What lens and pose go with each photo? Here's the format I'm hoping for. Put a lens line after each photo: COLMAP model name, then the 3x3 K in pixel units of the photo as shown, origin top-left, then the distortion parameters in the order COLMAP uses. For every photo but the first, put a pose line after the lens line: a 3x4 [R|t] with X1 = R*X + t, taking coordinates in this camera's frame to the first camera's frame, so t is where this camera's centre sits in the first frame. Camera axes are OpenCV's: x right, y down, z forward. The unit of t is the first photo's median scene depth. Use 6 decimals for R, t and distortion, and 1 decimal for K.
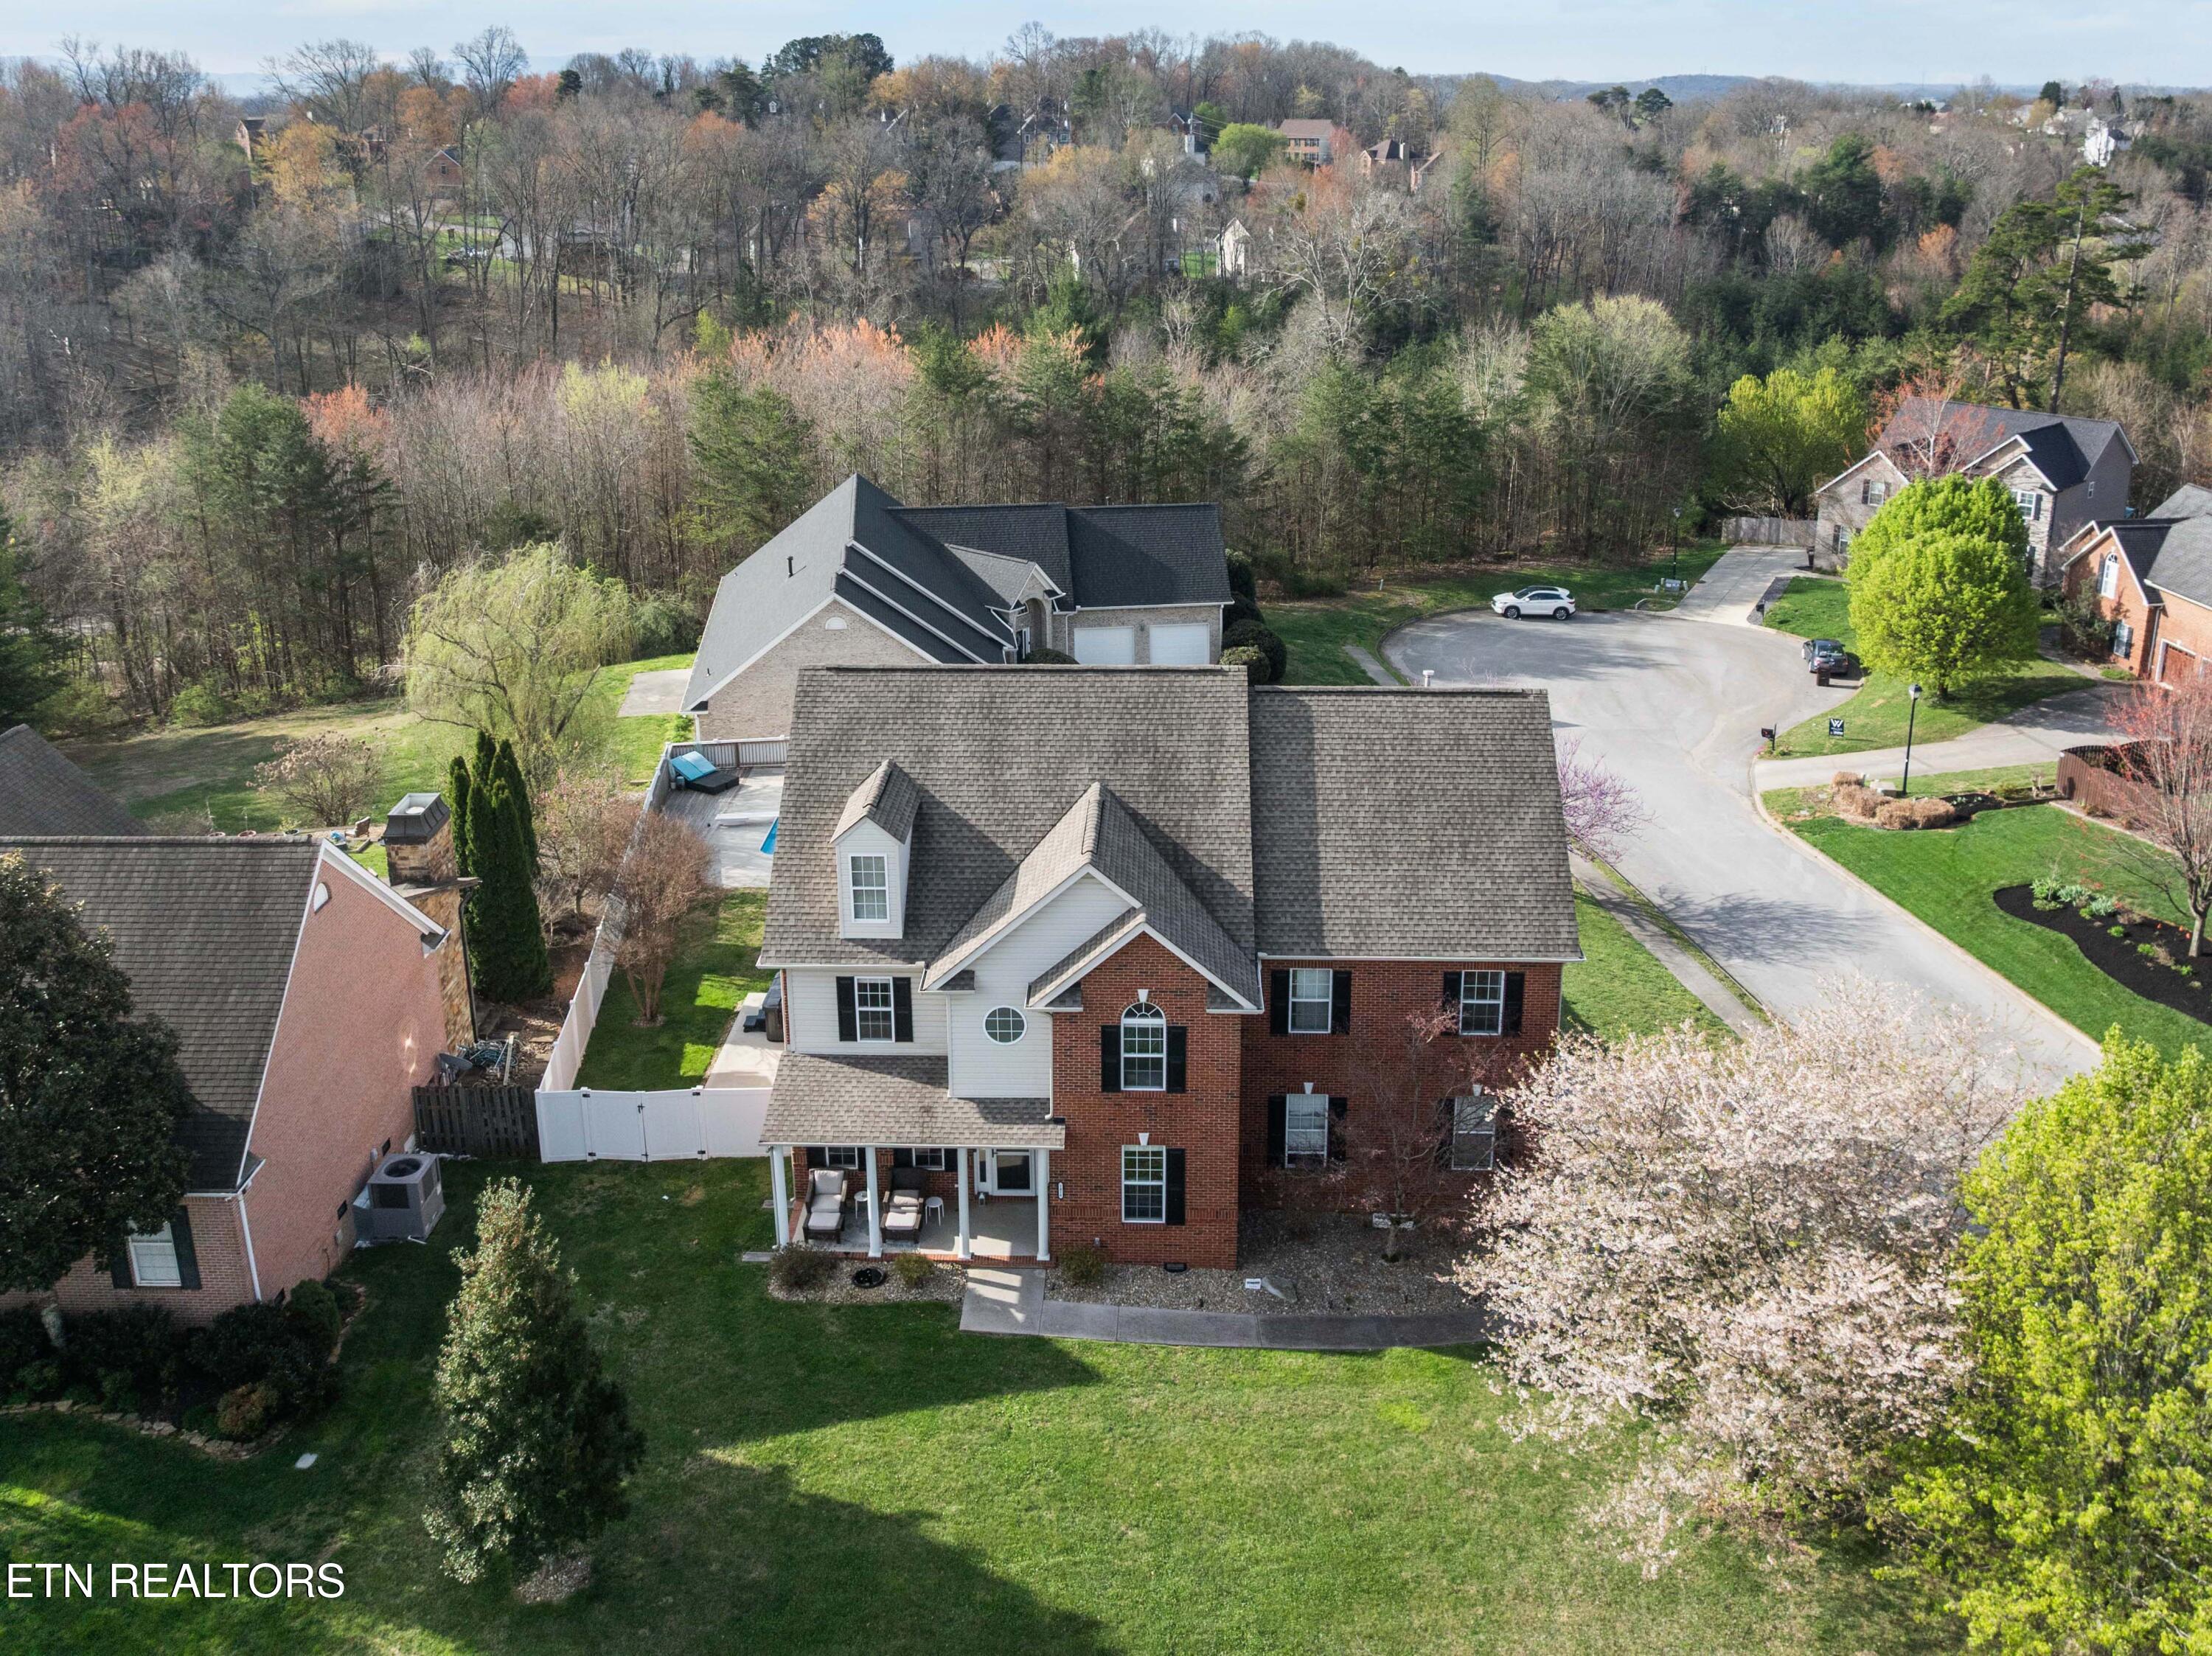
lens RADIAL K [[1907.9, 0, 1108.2], [0, 1907.9, 646.1], [0, 0, 1]] dist [-0.031795, -0.018930]
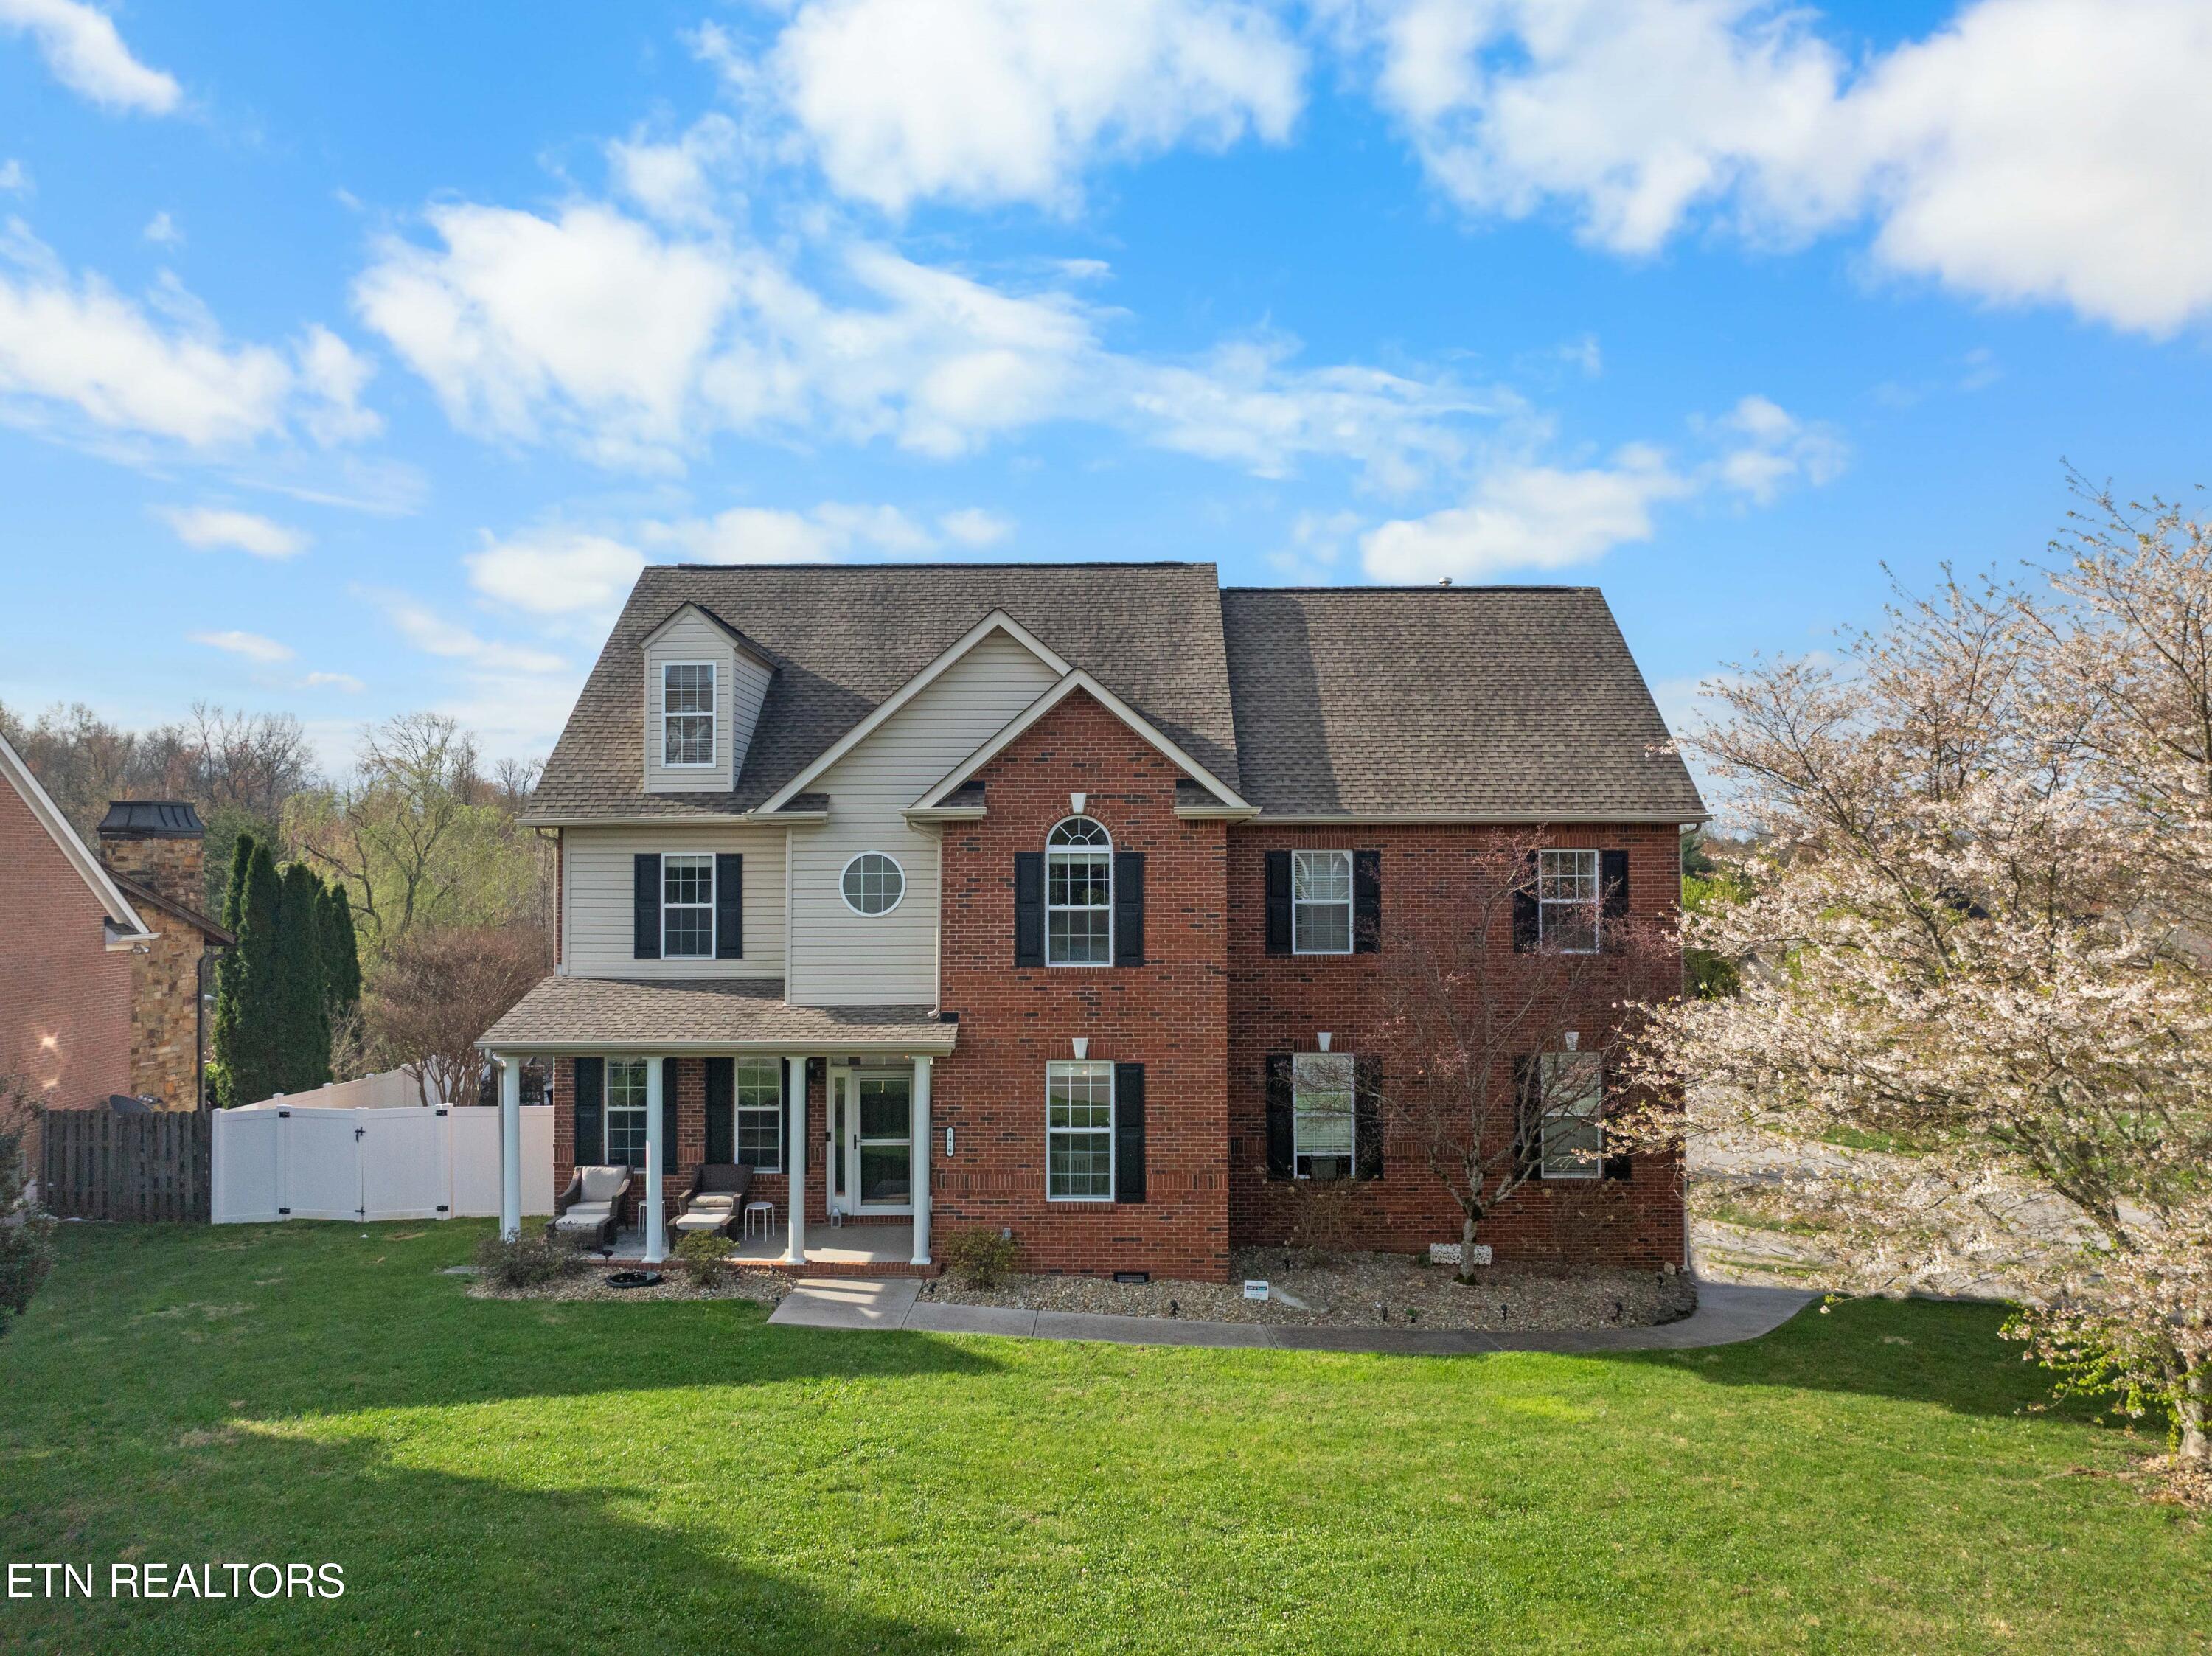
lens RADIAL K [[1567.5, 0, 1108.9], [0, 1567.5, 833.6], [0, 0, 1]] dist [-0.018118, -0.043492]
pose [[0.999768, 0.002622, 0.021368, 0.016249], [0.004135, 0.950687, -0.310123, 0.340756], [-0.021127, 0.310140, 0.950456, 0.454699]]
